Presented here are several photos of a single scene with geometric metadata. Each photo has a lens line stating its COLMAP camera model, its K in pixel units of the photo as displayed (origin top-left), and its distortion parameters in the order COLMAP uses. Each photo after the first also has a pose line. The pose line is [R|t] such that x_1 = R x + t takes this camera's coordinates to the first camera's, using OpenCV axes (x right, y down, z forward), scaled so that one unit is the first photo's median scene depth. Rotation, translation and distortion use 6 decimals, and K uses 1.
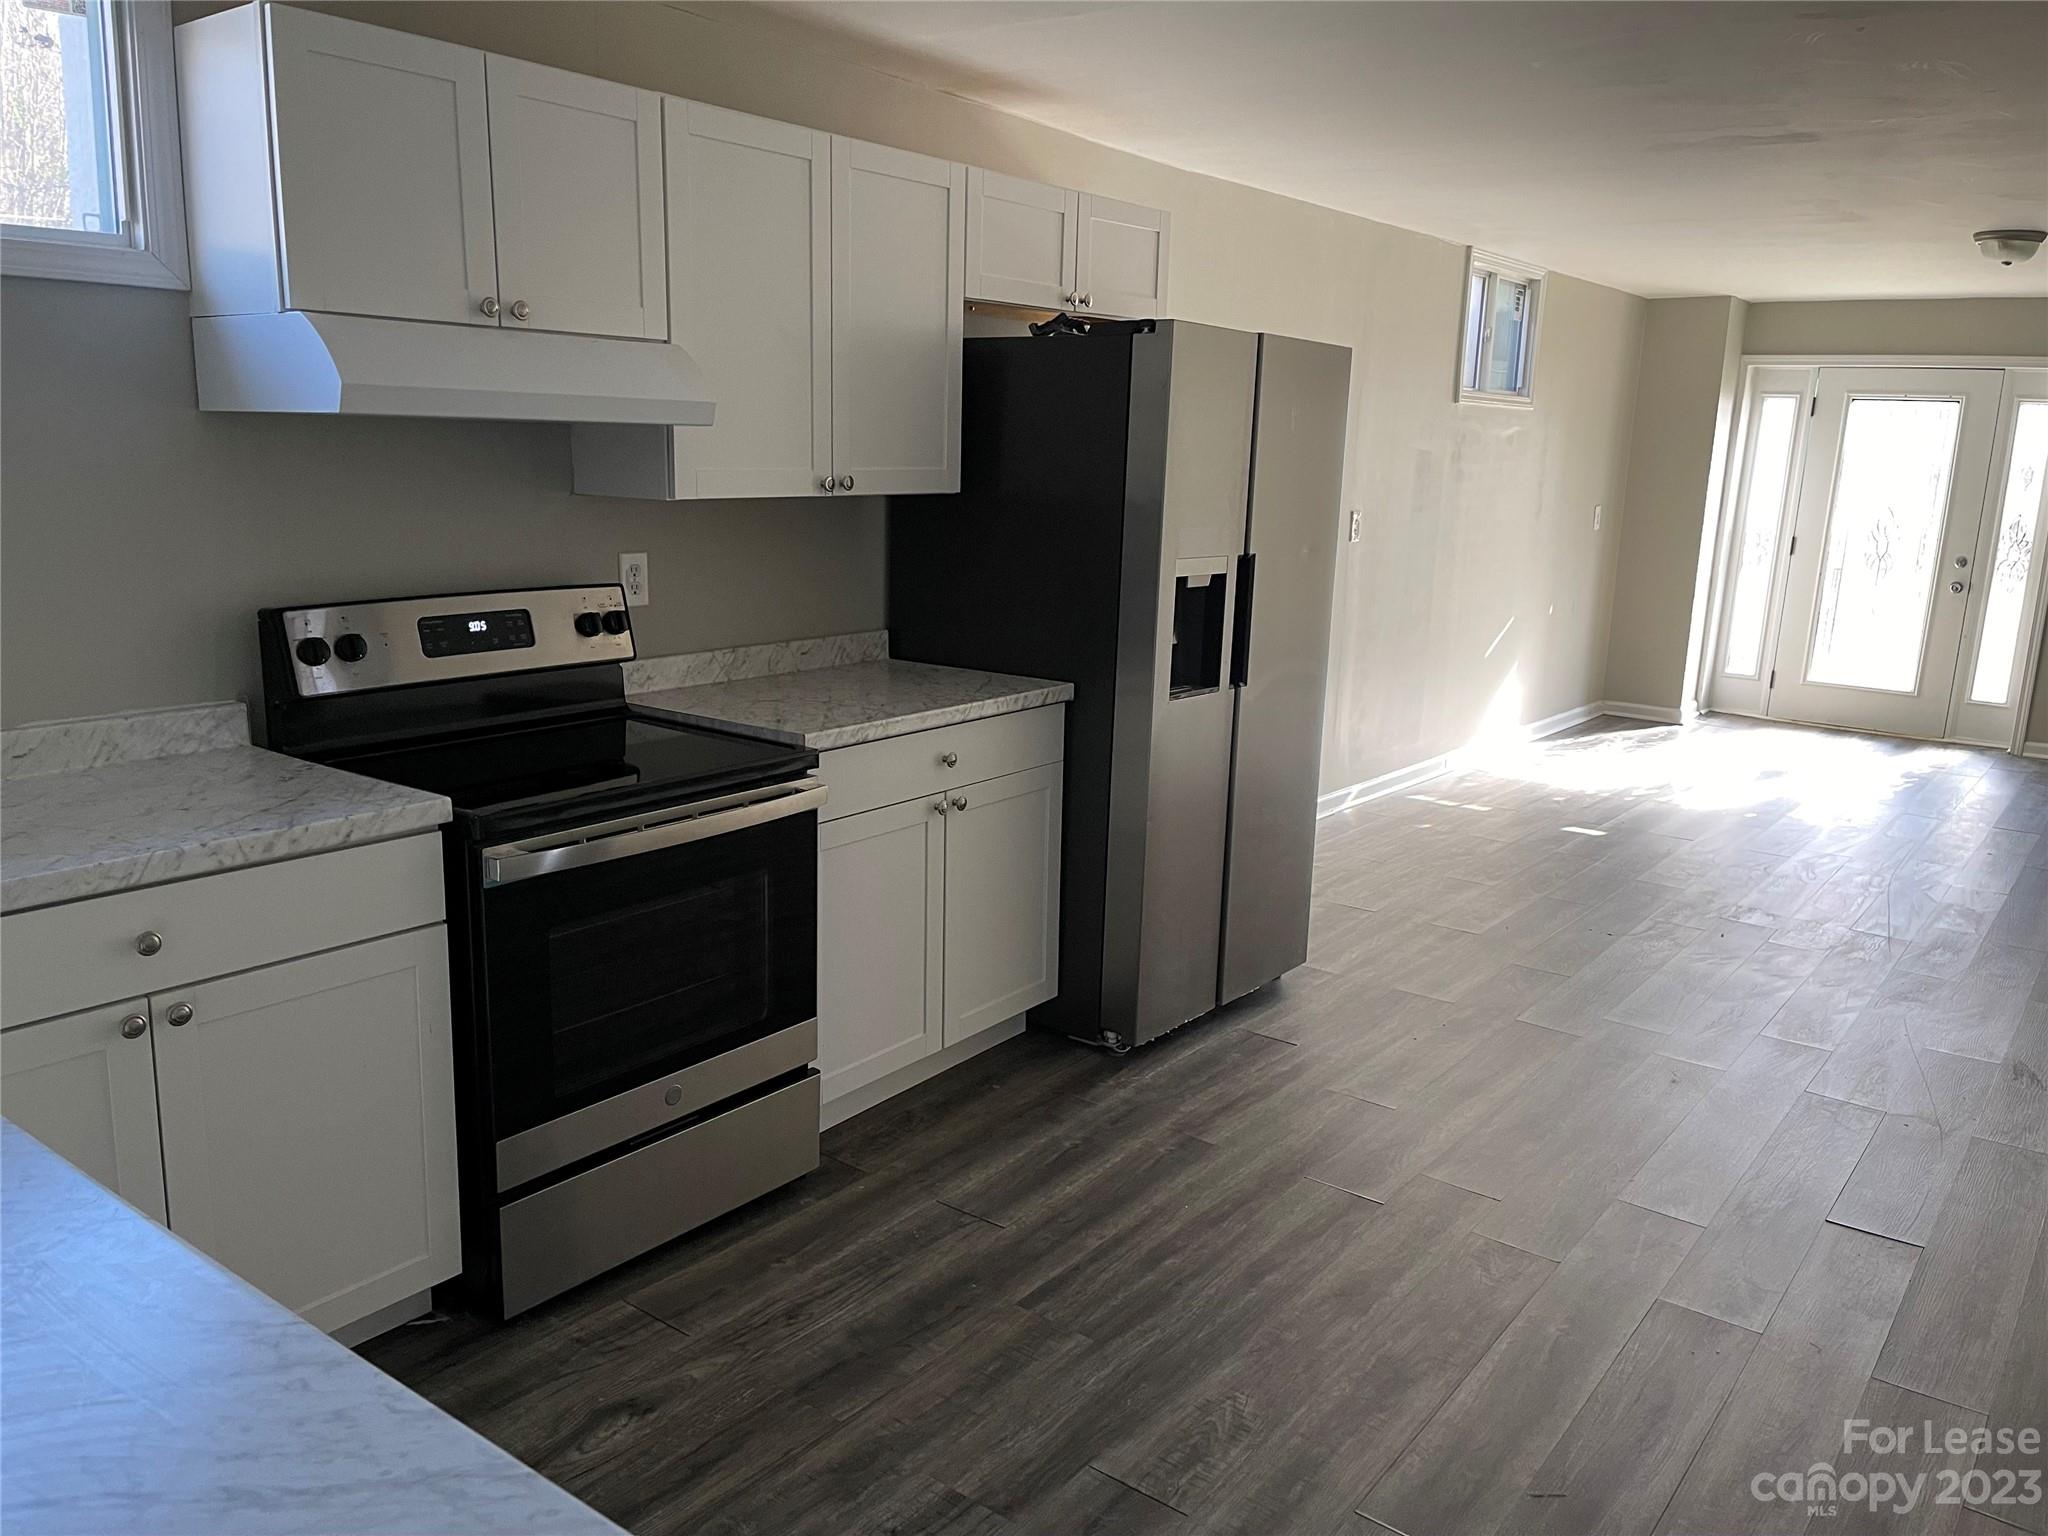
lens RADIAL K [[1558.0, 0, 1024.0], [0, 1558.0, 768.0], [0, 0, 1]] dist [0.062088, -0.000950]
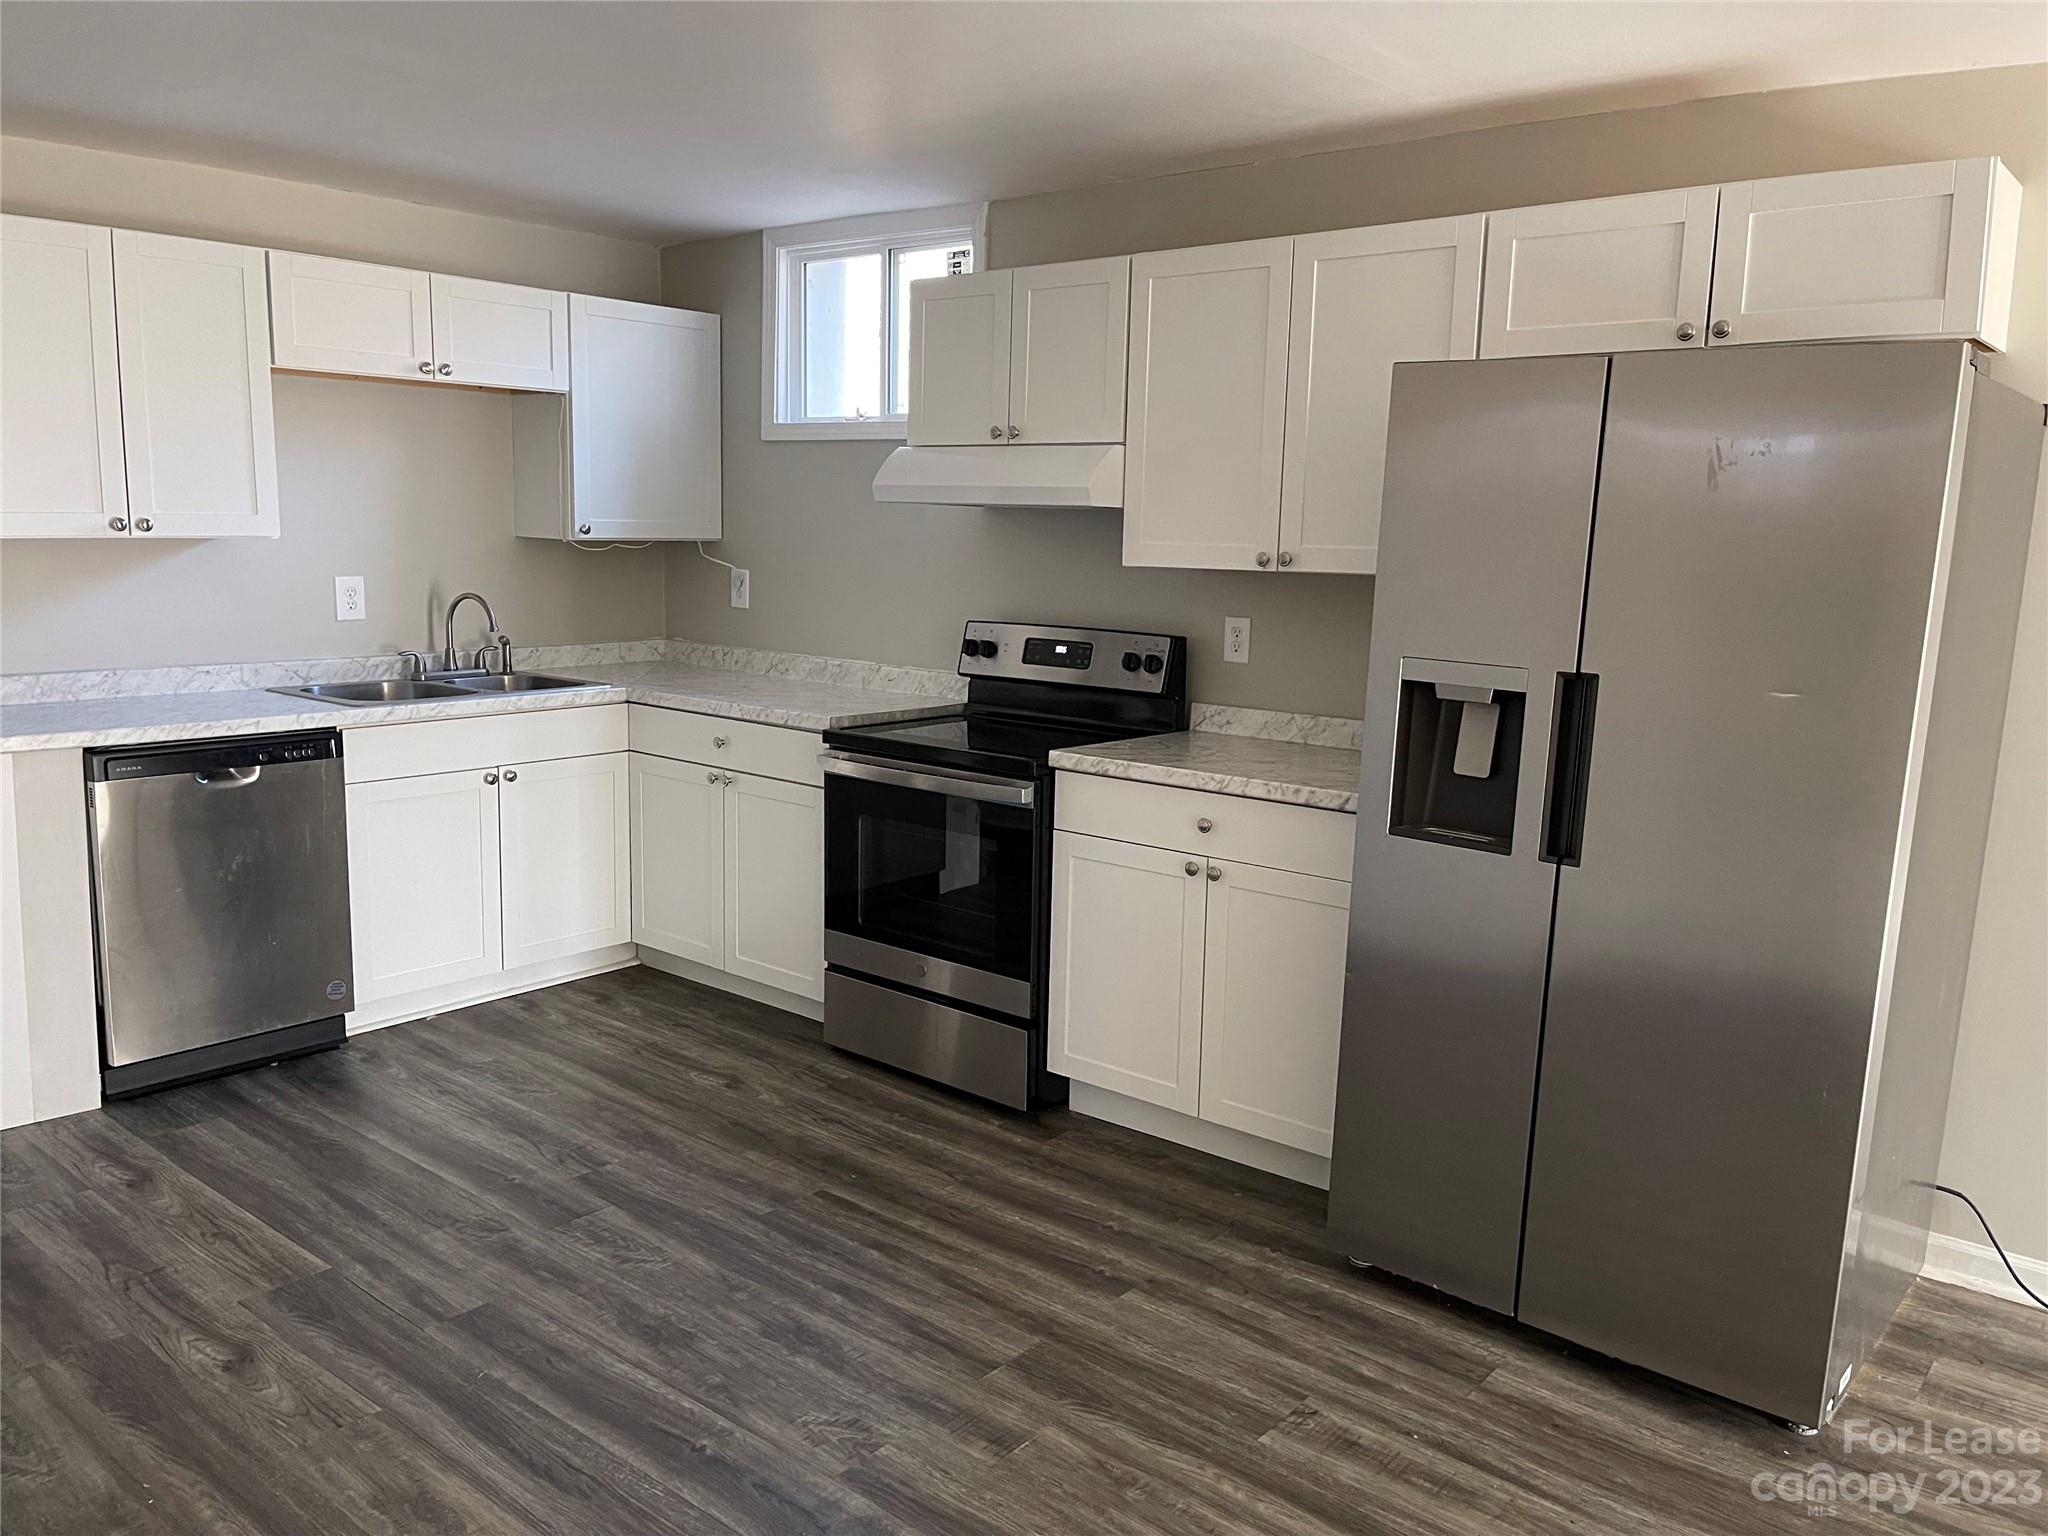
lens RADIAL K [[1558.0, 0, 1024.0], [0, 1558.0, 768.0], [0, 0, 1]] dist [0.062088, -0.000950]
pose [[-0.043801, 0.128218, -0.990778, 1.064492], [-0.234427, 0.962721, 0.134951, -0.167176], [0.971146, 0.238177, -0.012111, 0.989438]]
